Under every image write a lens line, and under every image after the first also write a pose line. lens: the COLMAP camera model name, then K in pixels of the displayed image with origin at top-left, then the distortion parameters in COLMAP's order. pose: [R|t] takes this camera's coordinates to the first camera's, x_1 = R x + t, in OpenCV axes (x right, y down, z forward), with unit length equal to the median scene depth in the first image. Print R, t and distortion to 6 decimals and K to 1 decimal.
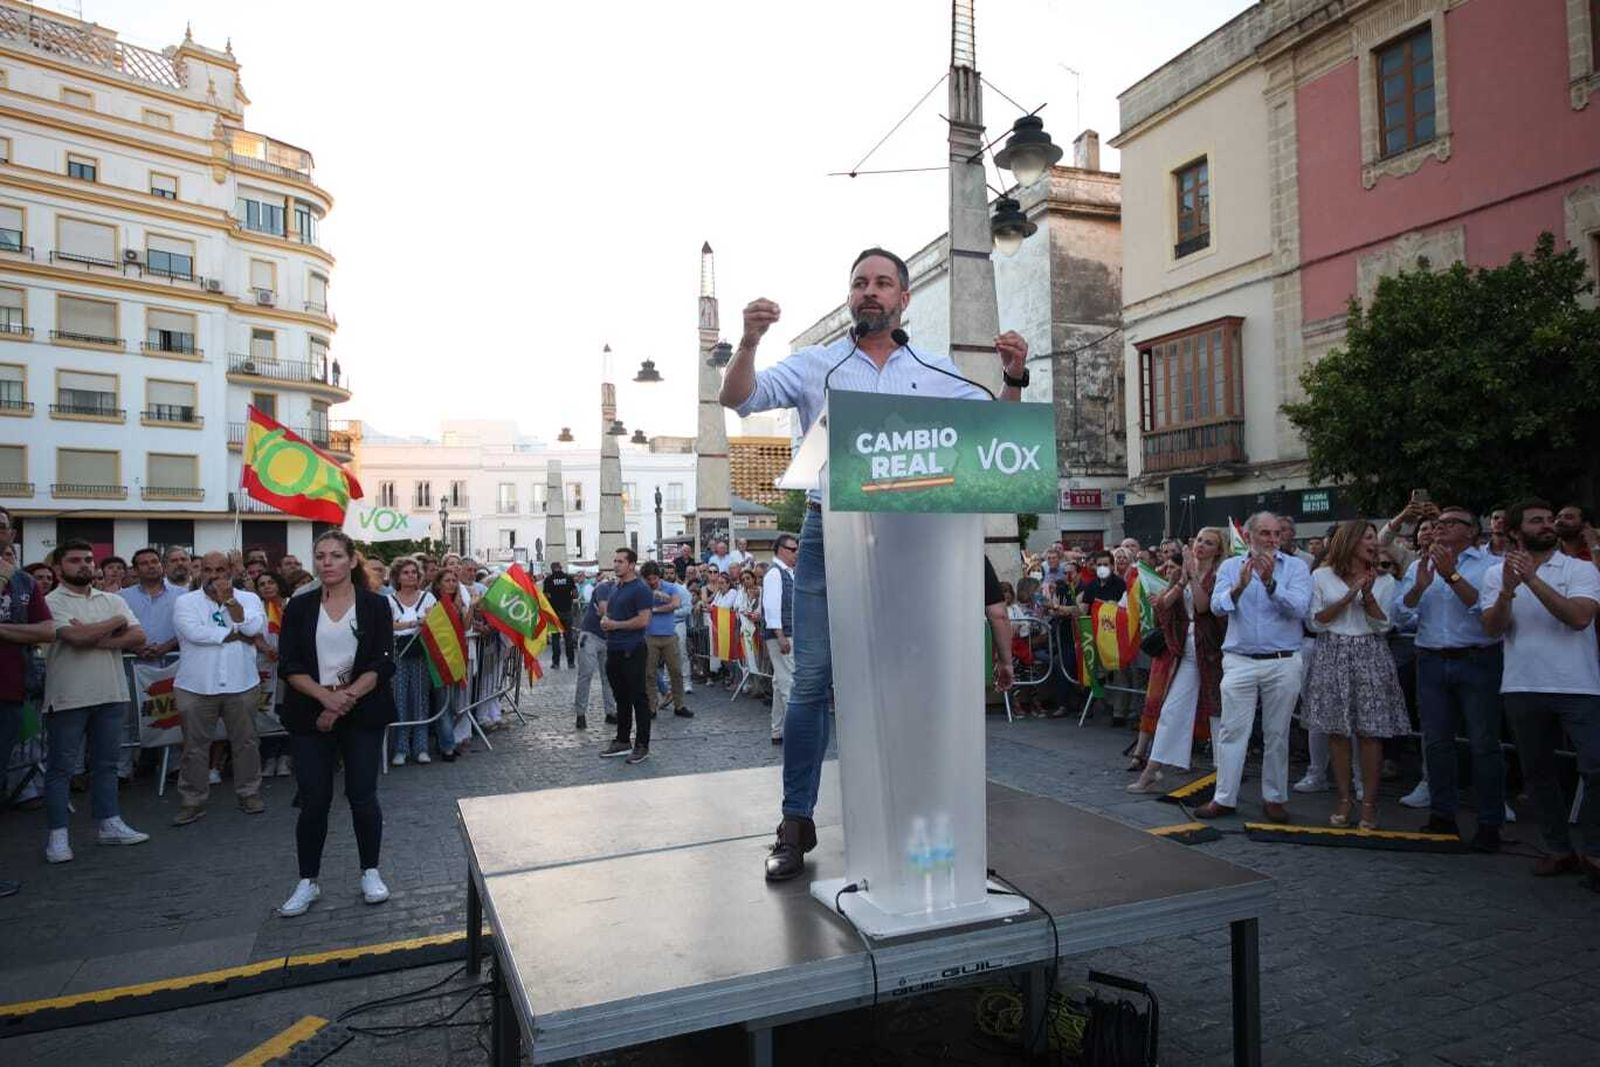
lens RADIAL K [[983.3, 0, 833.3], [0, 983.3, 539.1], [0, 0, 1]] dist [0.035490, -0.001050]
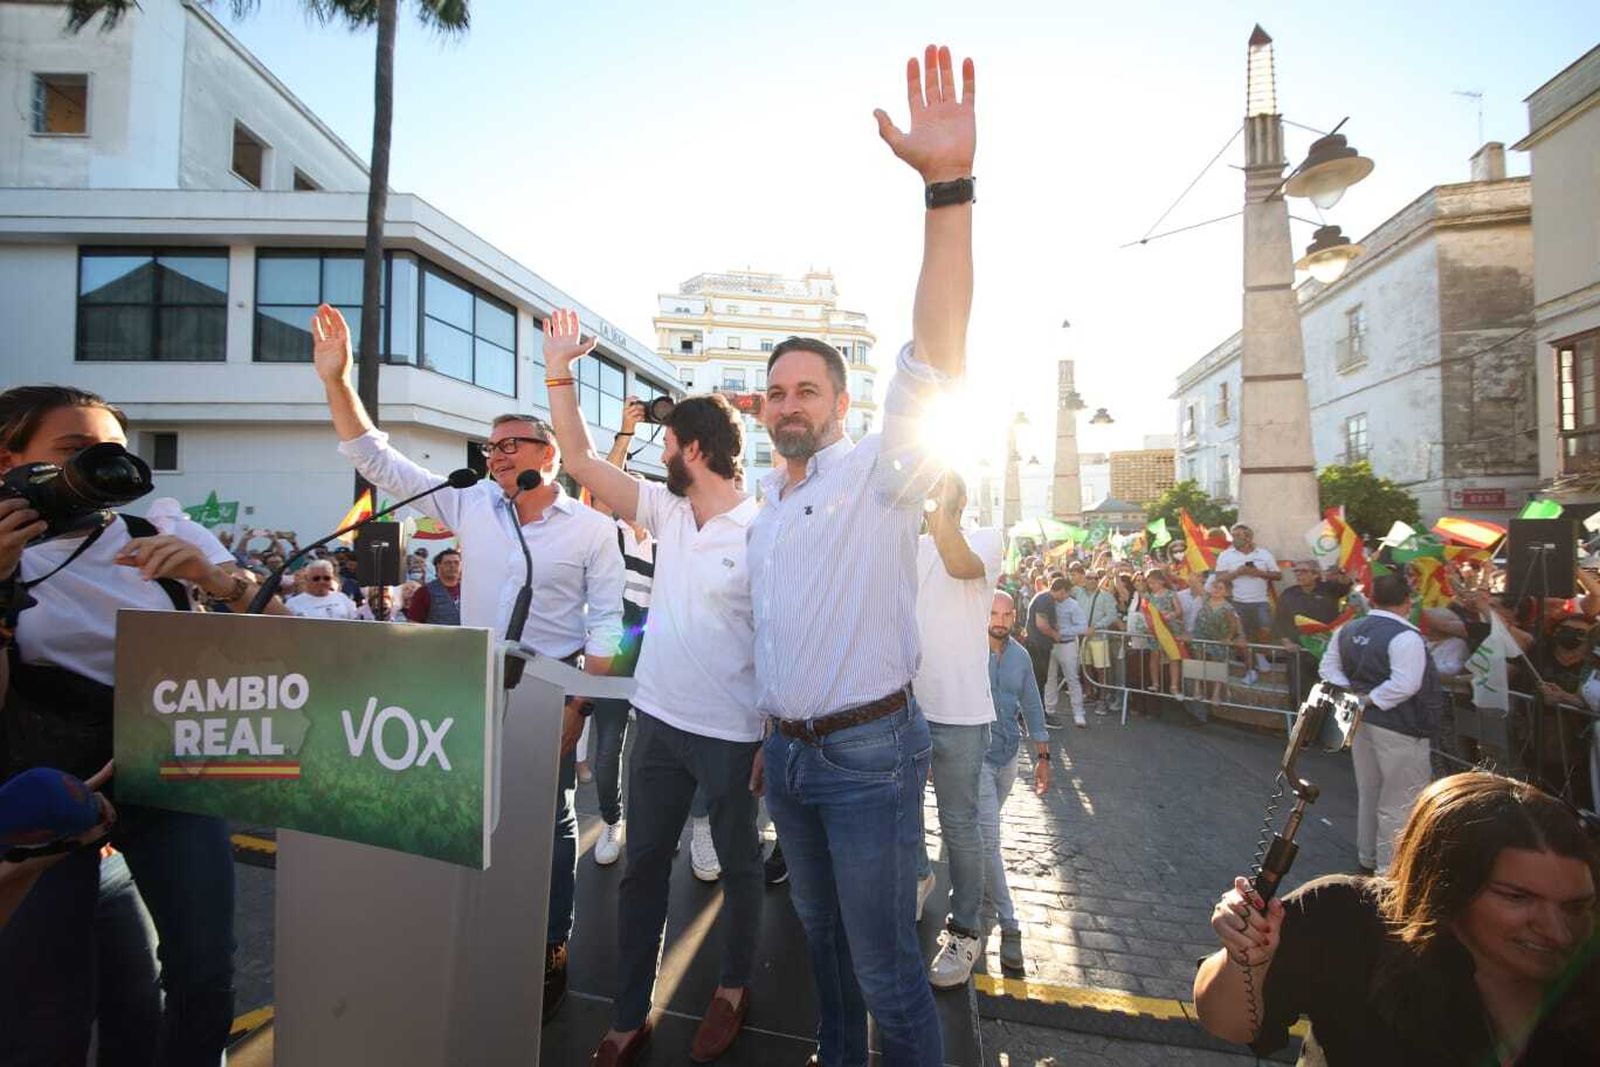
lens RADIAL K [[583.4, 0, 798.1], [0, 583.4, 531.2], [0, 0, 1]] dist [-0.013794, -0.003370]
pose [[0.791835, 0.019717, -0.610417, 0.050639], [-0.004021, 0.999625, 0.027074, -0.019255], [0.610722, -0.018984, 0.791618, 0.087746]]
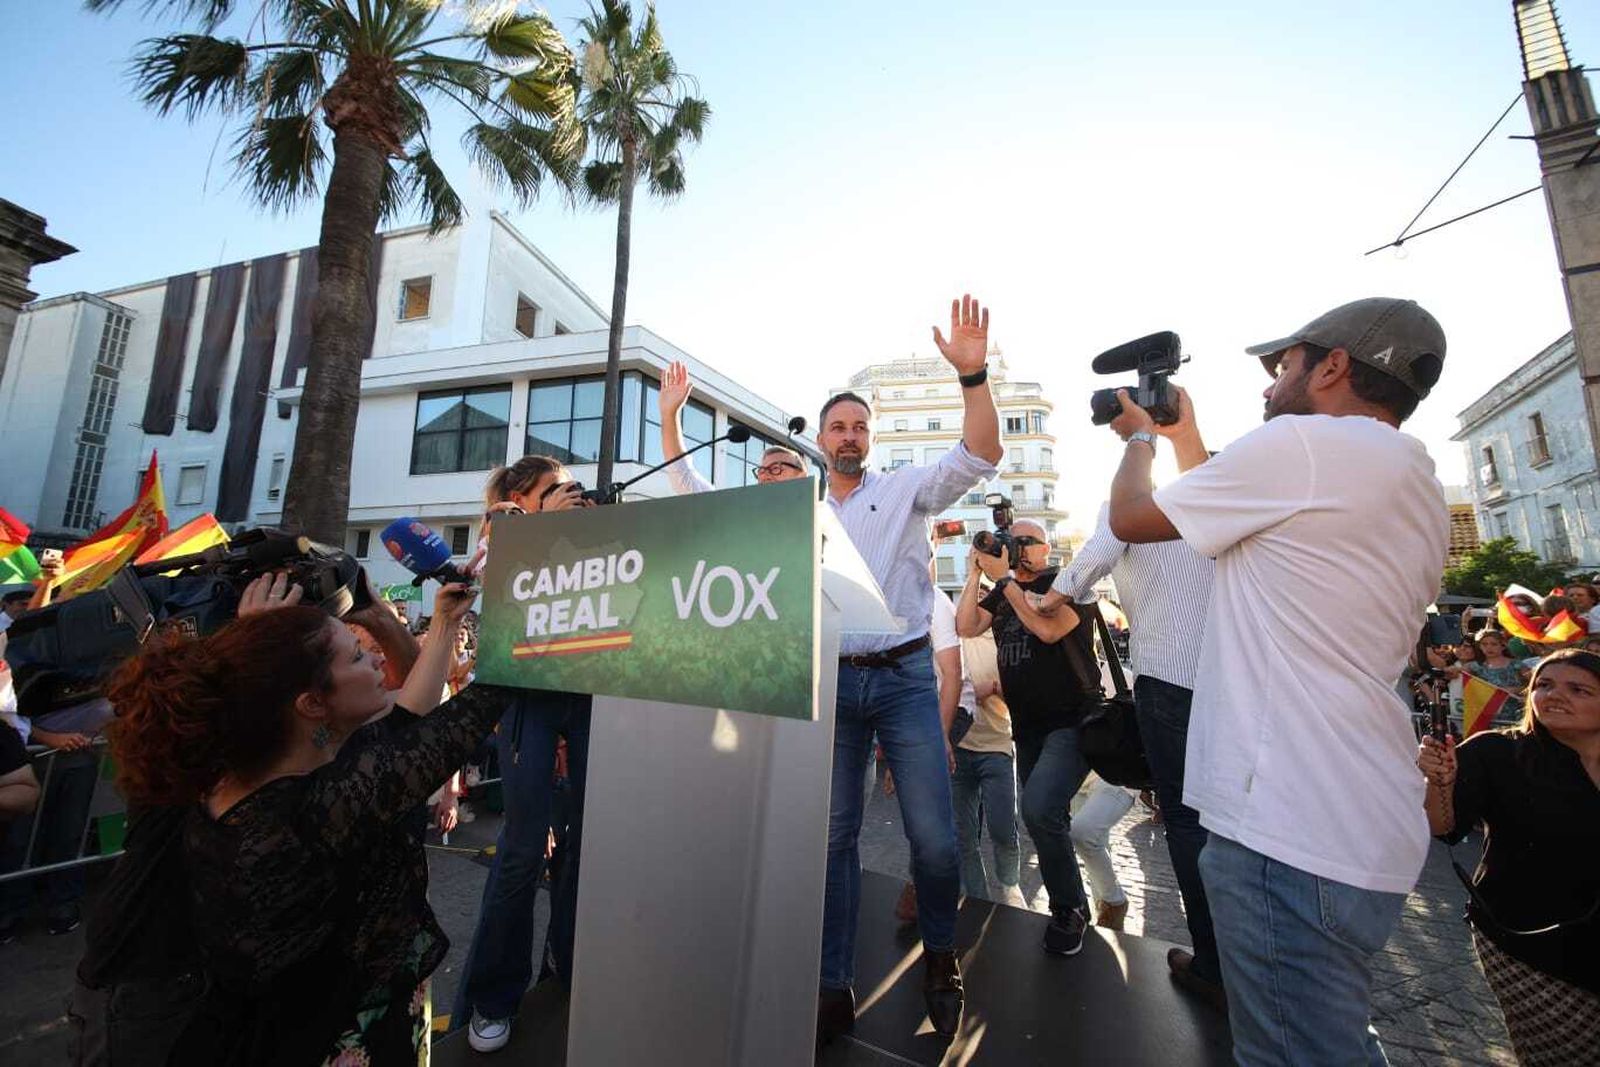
lens RADIAL K [[580.3, 0, 795.4], [0, 580.3, 528.4], [0, 0, 1]] dist [-0.016587, -0.000421]
pose [[0.576015, -0.105820, -0.810561, 0.044085], [0.004686, 0.991997, -0.126177, -0.007756], [0.817426, 0.068881, 0.571901, 0.083895]]
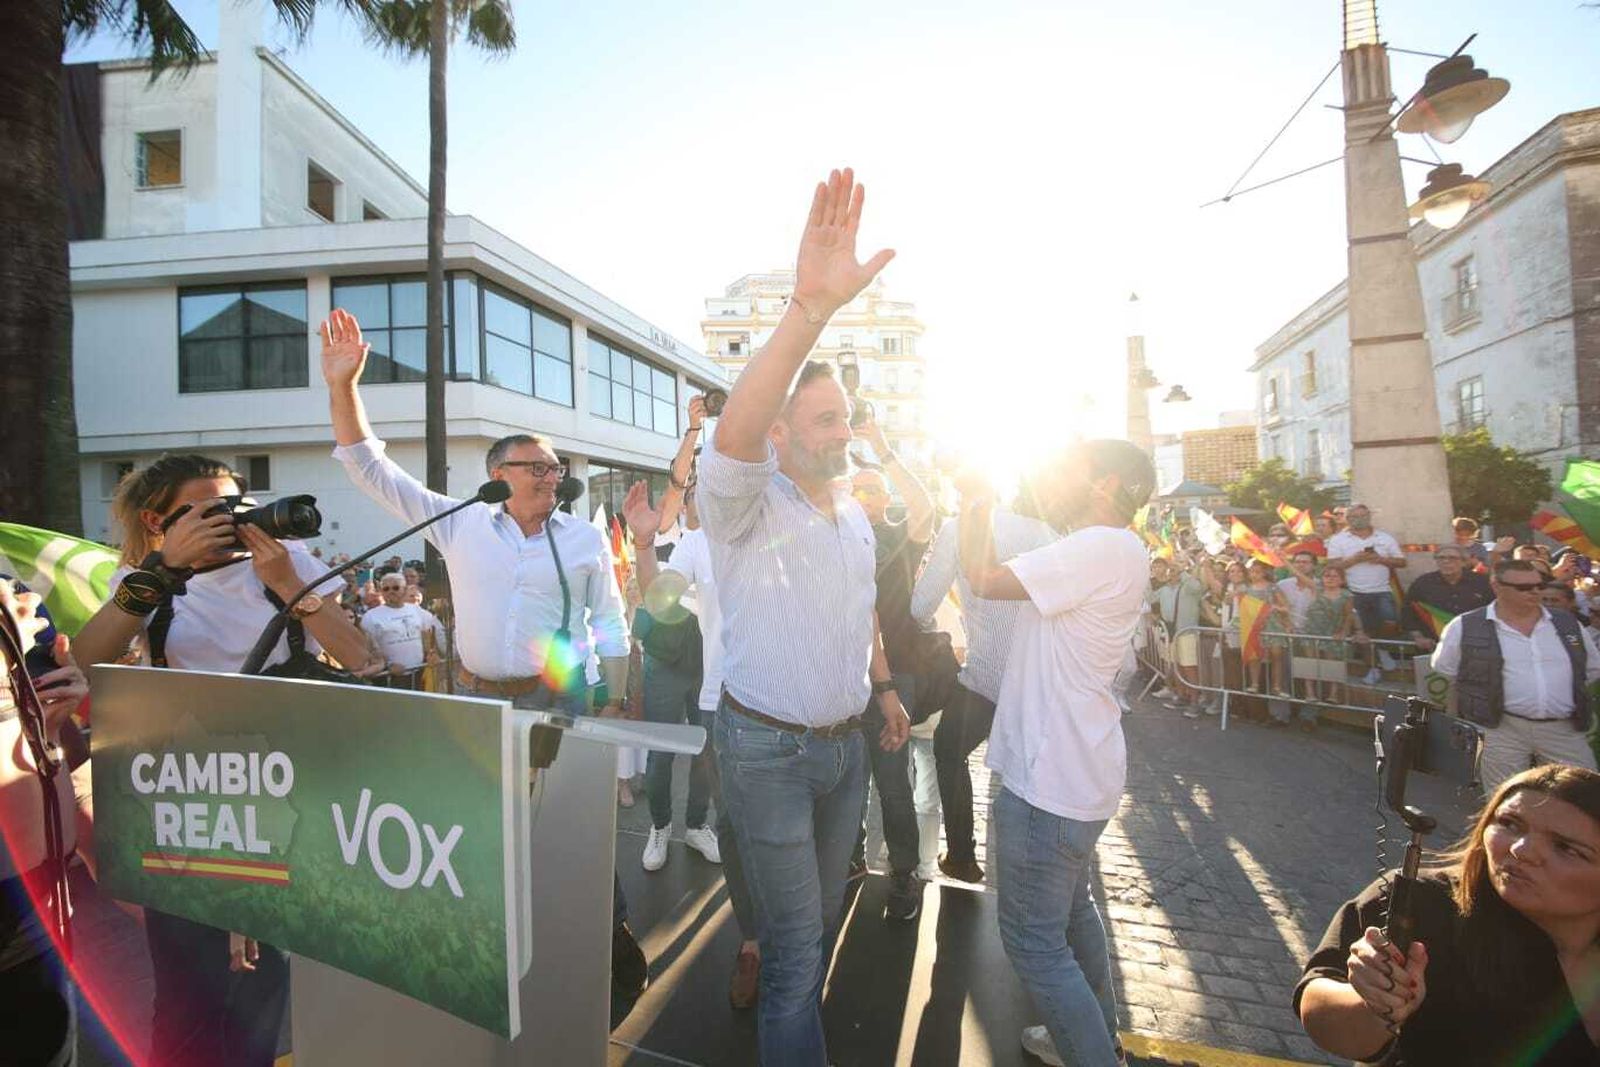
lens RADIAL K [[582.5, 0, 794.4], [0, 582.5, 532.3], [0, 0, 1]] dist [-0.020462, 0.000017]
pose [[0.729570, -0.000930, -0.683905, 0.042727], [0.031975, 0.998952, 0.032751, -0.019903], [0.683158, -0.045762, 0.728835, 0.093245]]
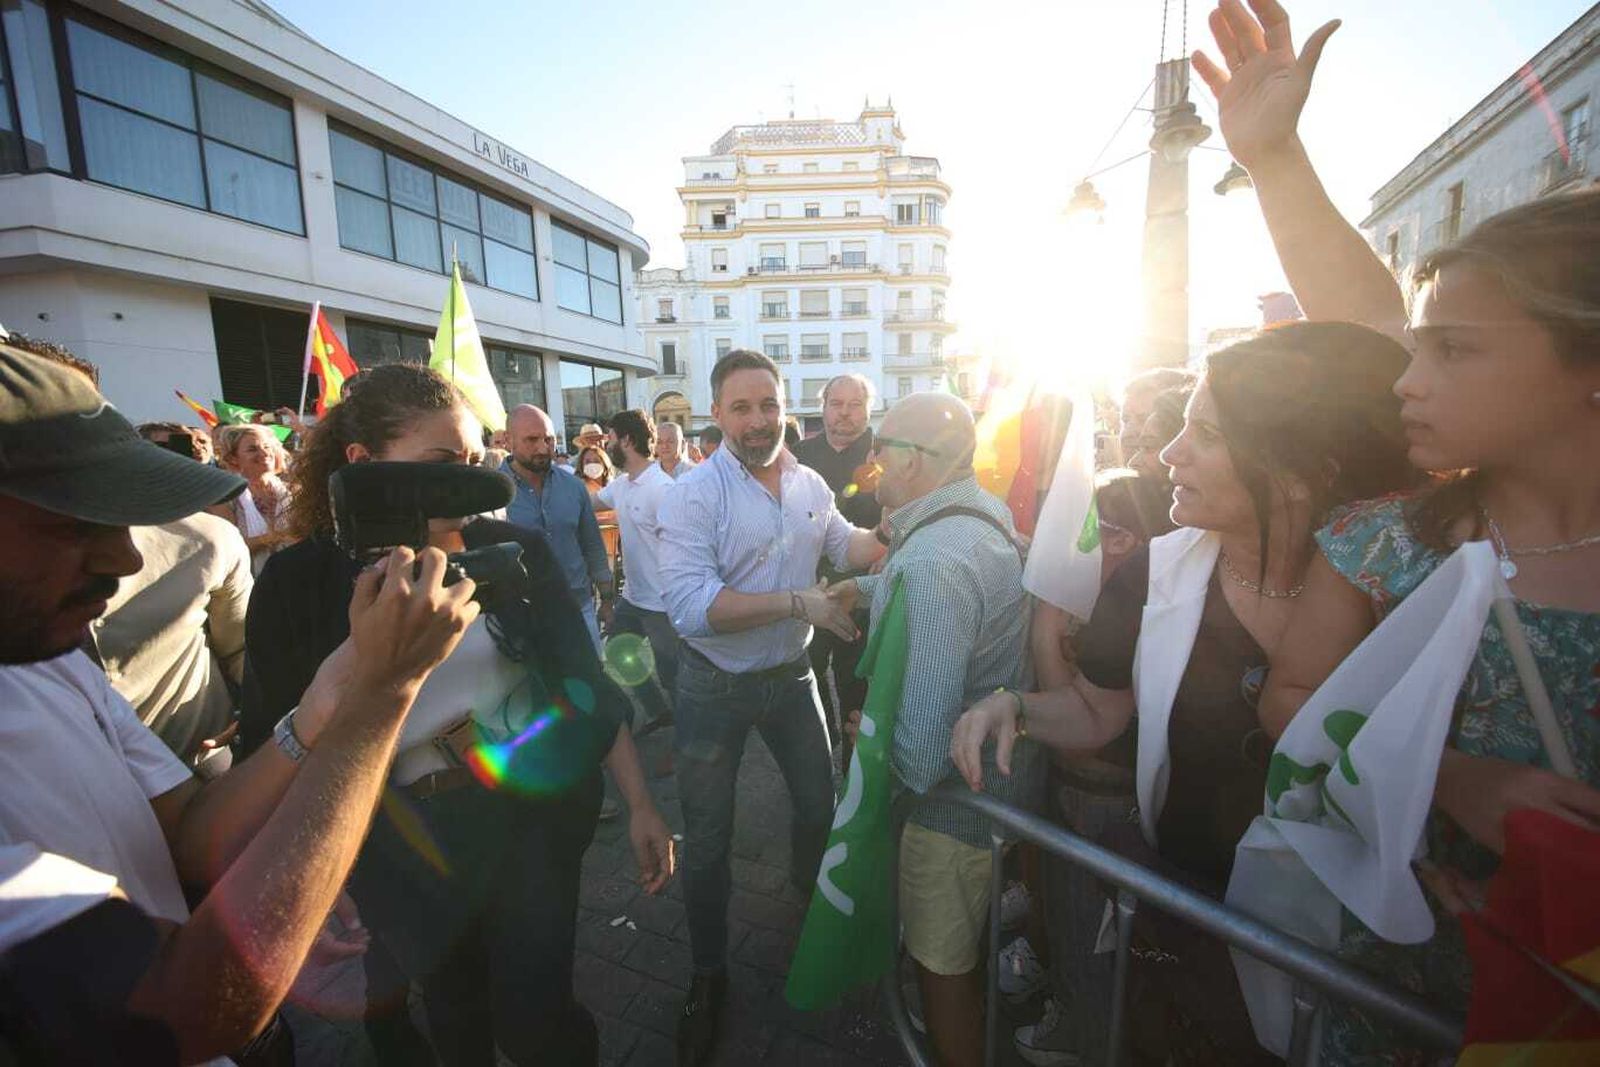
lens RADIAL K [[576.1, 0, 809.9], [0, 576.1, 544.5], [0, 0, 1]] dist [-0.023779, 0.000093]
pose [[0.683677, 0.121501, -0.719599, 0.022416], [0.027847, 0.980982, 0.192091, 0.002126], [0.729253, -0.151367, 0.667291, 0.284239]]
